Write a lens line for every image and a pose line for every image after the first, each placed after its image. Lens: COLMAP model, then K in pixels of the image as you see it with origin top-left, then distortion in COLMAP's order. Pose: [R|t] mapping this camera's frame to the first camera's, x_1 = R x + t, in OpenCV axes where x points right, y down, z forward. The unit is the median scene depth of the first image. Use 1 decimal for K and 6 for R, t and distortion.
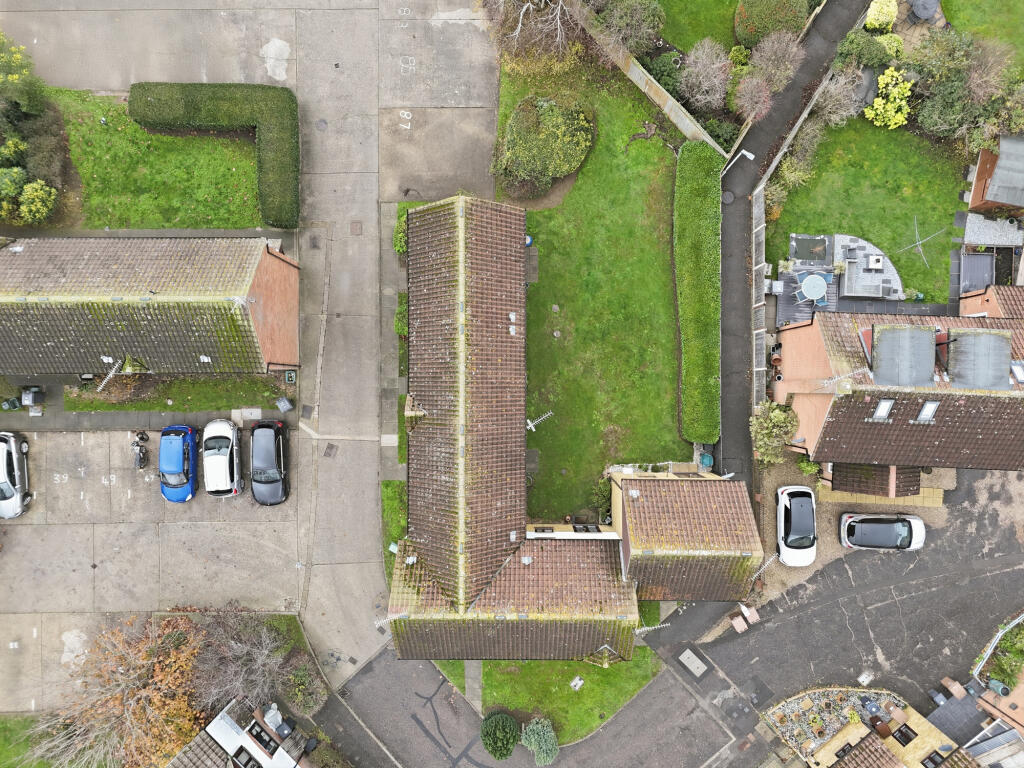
lens RADIAL K [[710.3, 0, 512.0], [0, 710.3, 384.0], [0, 0, 1]] dist [0.005032, -0.000386]
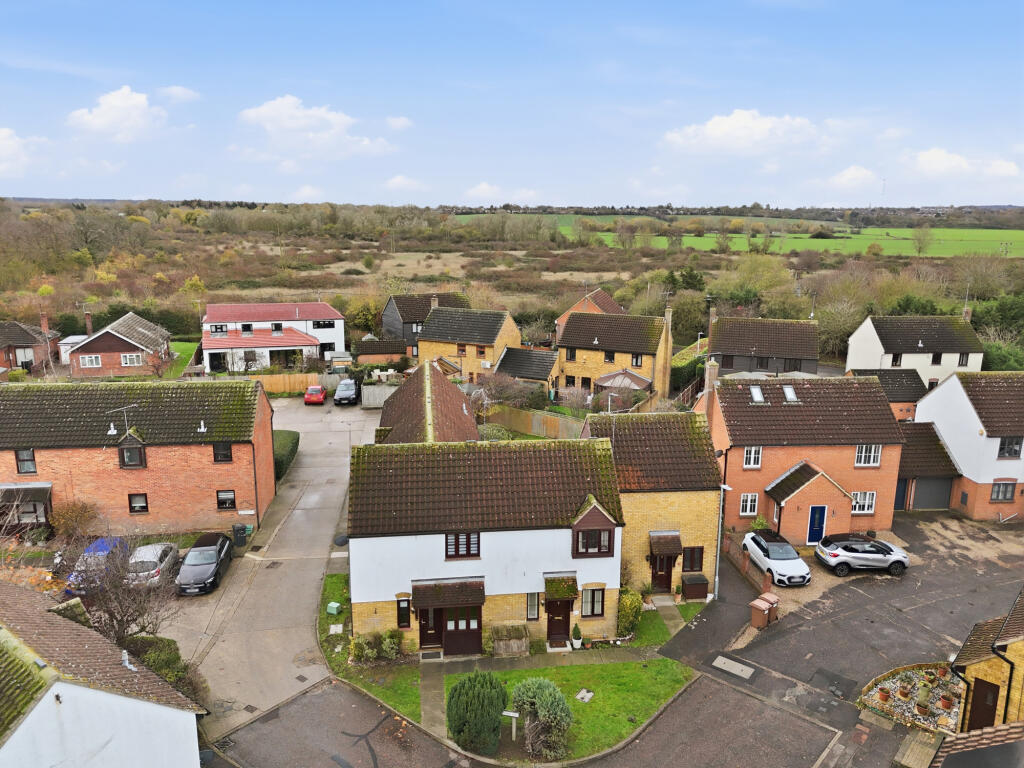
lens RADIAL K [[710.3, 0, 512.0], [0, 710.3, 384.0], [0, 0, 1]] dist [0.005032, -0.000386]
pose [[0.992341, 0.000489, 0.123524, -0.063584], [0.118371, 0.282076, -0.952062, 0.978708], [-0.035309, 0.959392, 0.279858, 0.517413]]
